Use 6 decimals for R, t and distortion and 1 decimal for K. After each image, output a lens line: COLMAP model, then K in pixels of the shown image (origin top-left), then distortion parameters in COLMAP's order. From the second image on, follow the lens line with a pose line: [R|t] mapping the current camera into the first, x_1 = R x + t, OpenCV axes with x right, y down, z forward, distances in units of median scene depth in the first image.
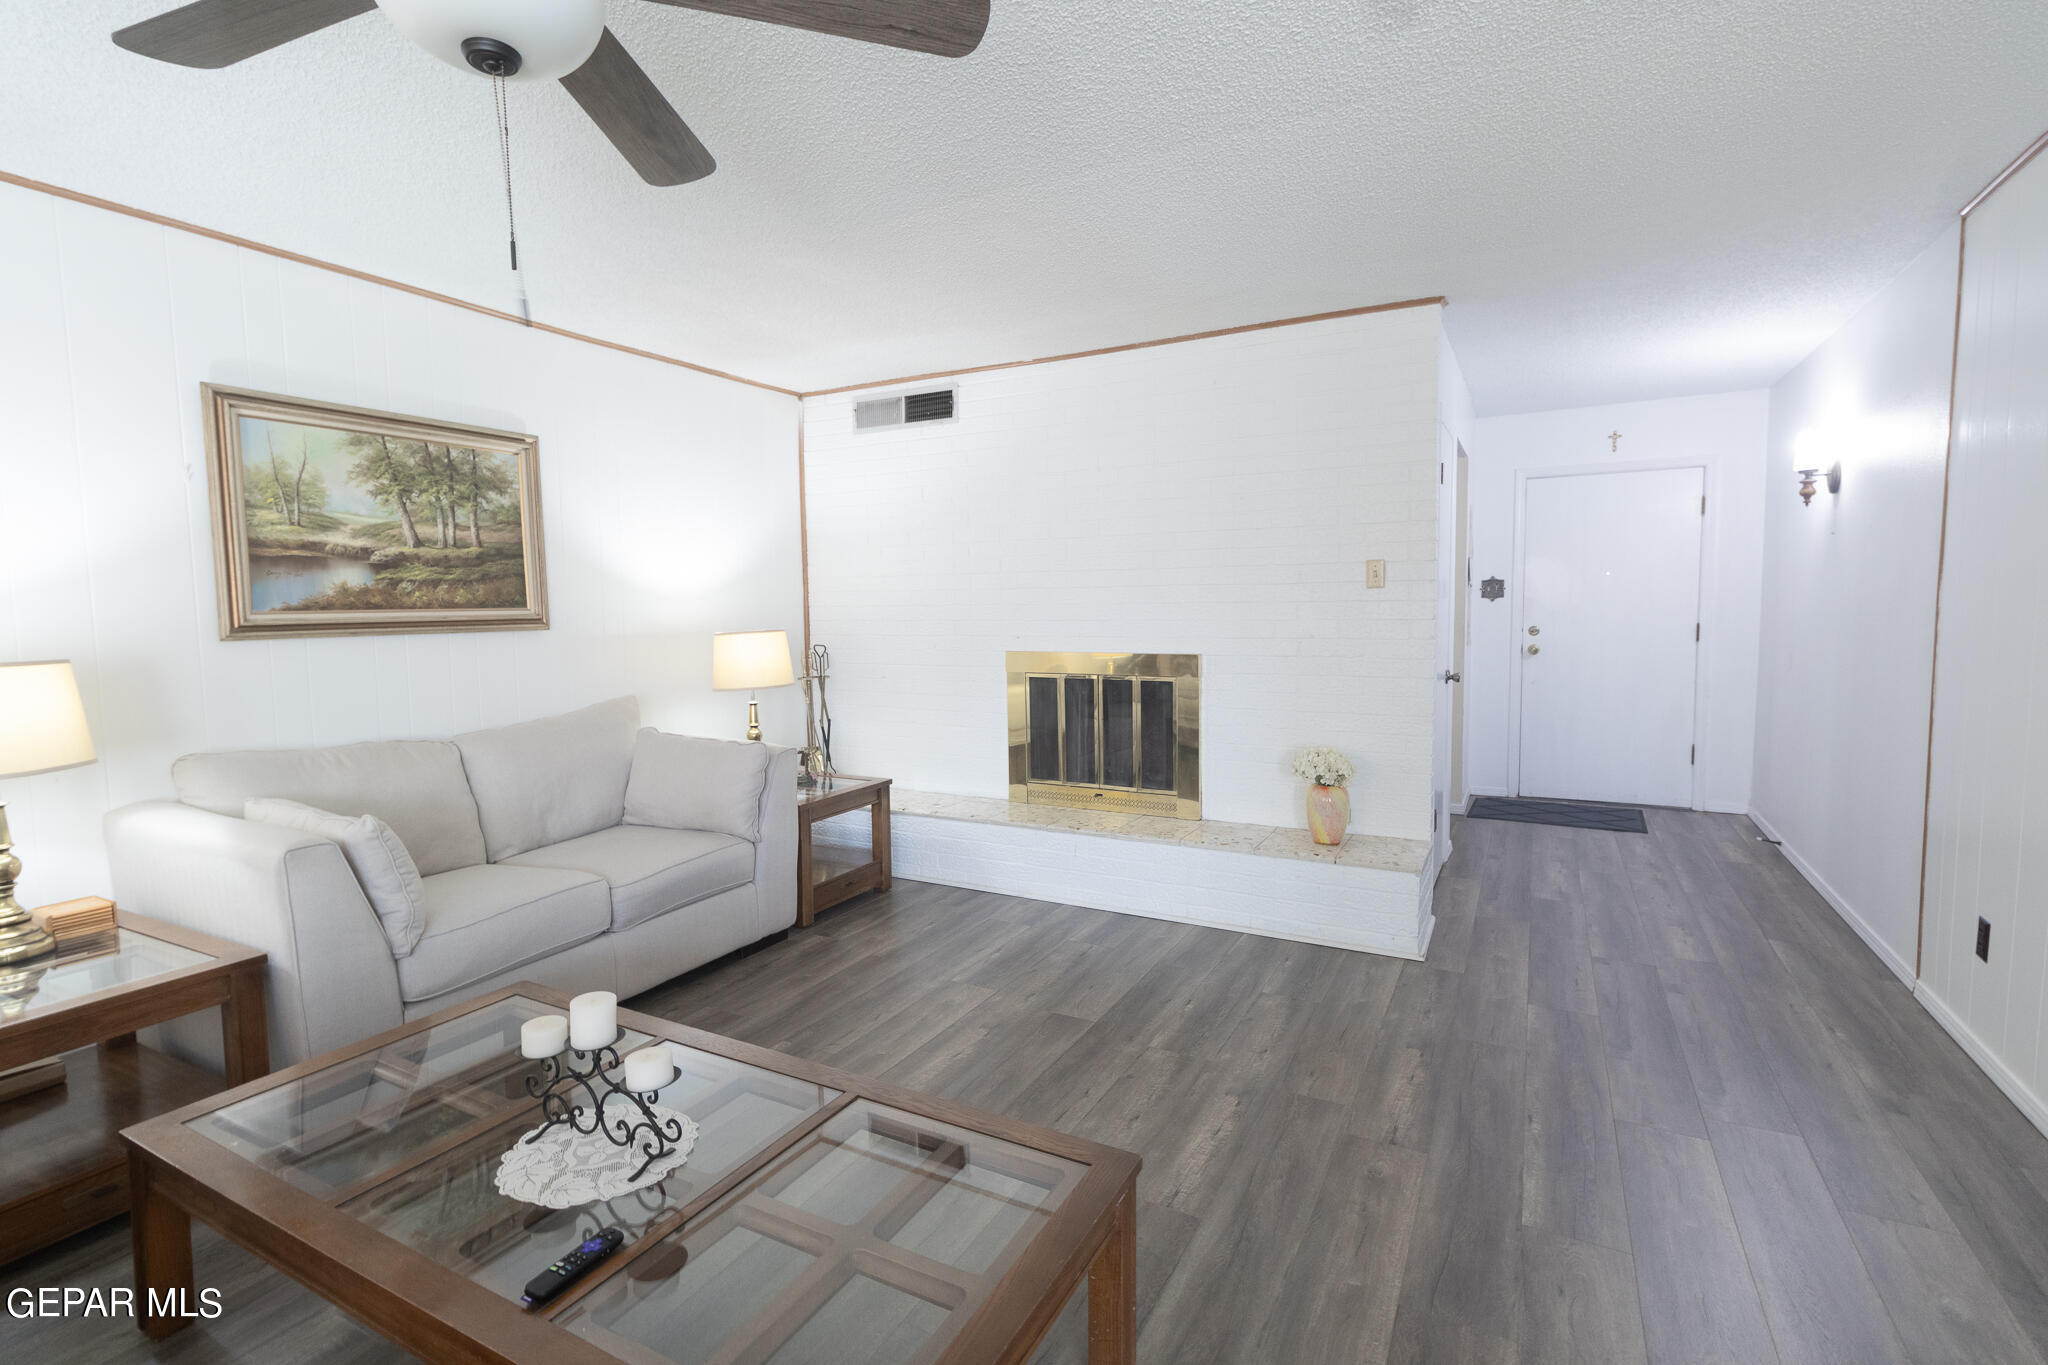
lens RADIAL K [[952.1, 0, 1020.8], [0, 952.1, 679.0], [0, 0, 1]] dist [0.008576, 0.000153]
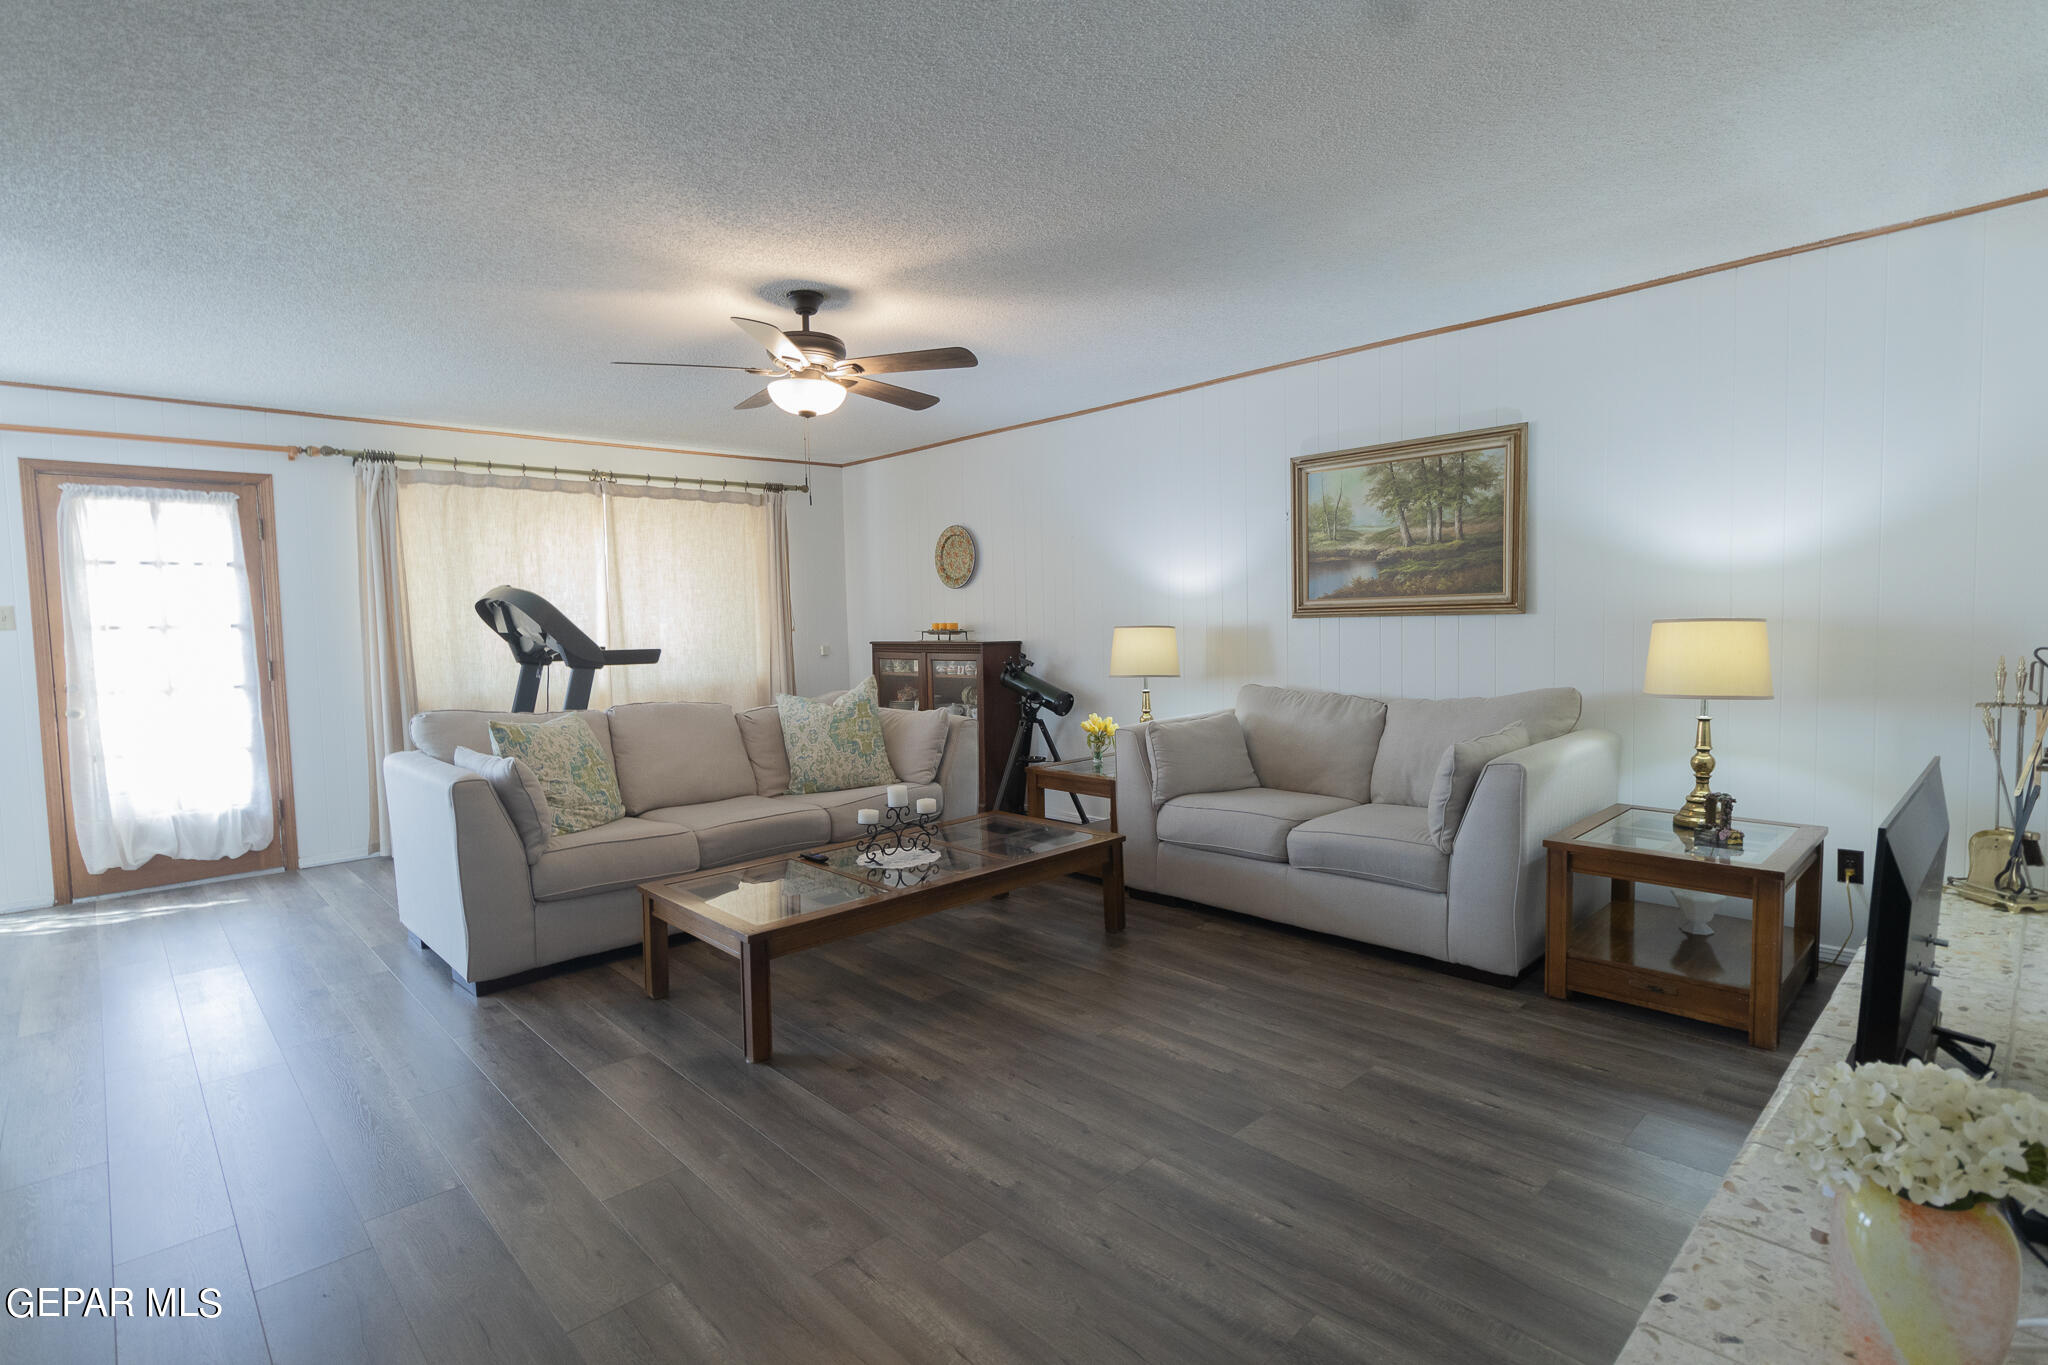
lens RADIAL K [[992.0, 0, 1024.0], [0, 992.0, 682.5], [0, 0, 1]] dist [0.000996, 0.000237]
pose [[-0.310994, 0.082376, -0.946835, 0.768105], [-0.047987, 0.993605, 0.102207, -0.070217], [0.949200, 0.077222, -0.305052, 0.945041]]
